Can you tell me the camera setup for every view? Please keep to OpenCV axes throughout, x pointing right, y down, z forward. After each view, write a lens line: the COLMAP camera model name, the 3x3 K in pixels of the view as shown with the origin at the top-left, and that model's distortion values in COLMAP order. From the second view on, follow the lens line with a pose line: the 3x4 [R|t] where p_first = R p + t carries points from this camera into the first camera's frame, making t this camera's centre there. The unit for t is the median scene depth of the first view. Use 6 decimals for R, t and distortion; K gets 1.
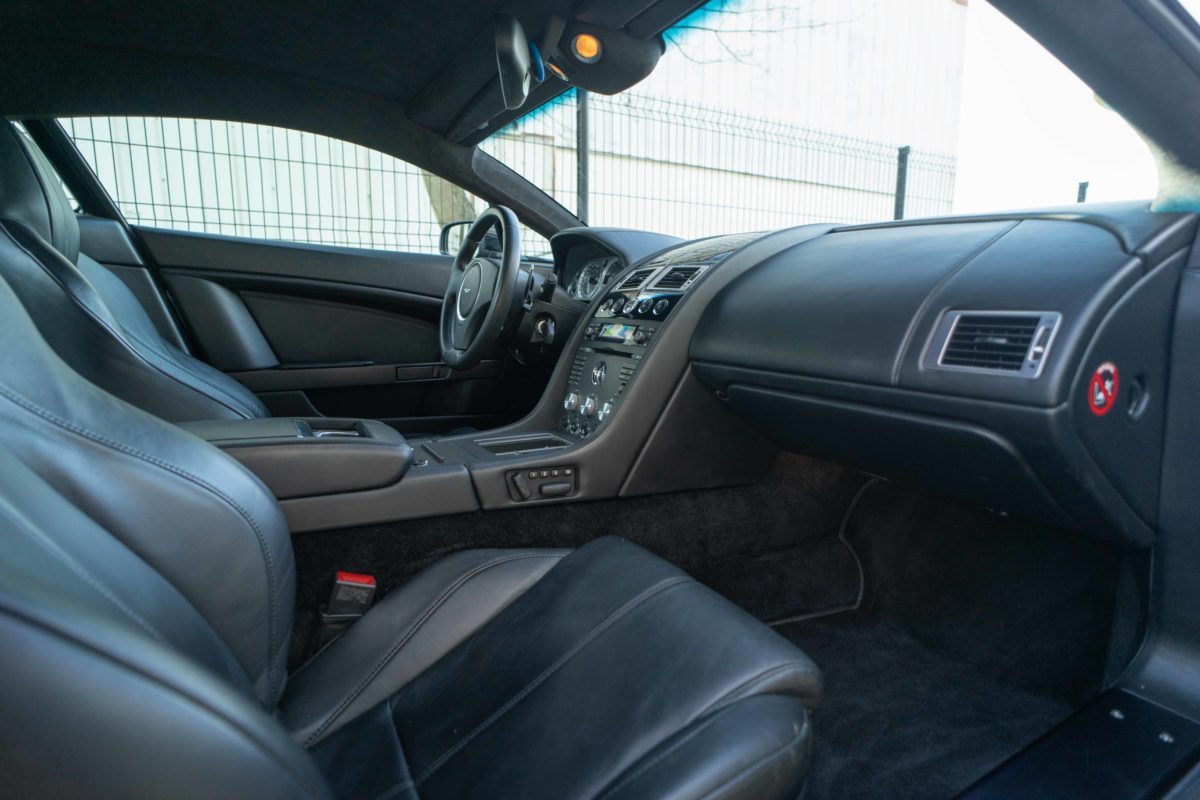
lens RADIAL K [[618.8, 0, 600.0], [0, 618.8, 400.0], [0, 0, 1]] dist [-0.002579, 0.000468]
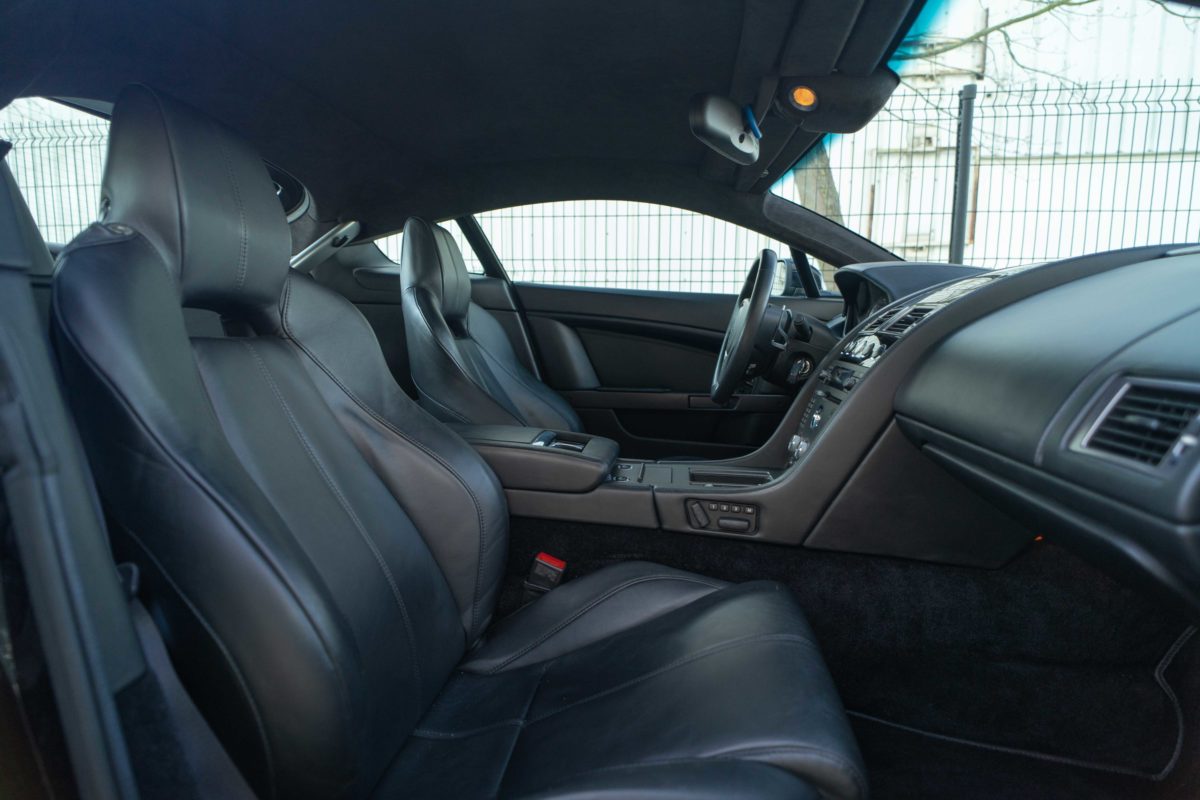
lens RADIAL K [[618.8, 0, 600.0], [0, 618.8, 400.0], [0, 0, 1]] dist [-0.002579, 0.000468]
pose [[0.792968, 0.075398, -0.604579, 0.363139], [-0.100904, 0.994862, -0.008276, -0.032720], [0.600849, 0.067567, 0.796502, 0.023400]]
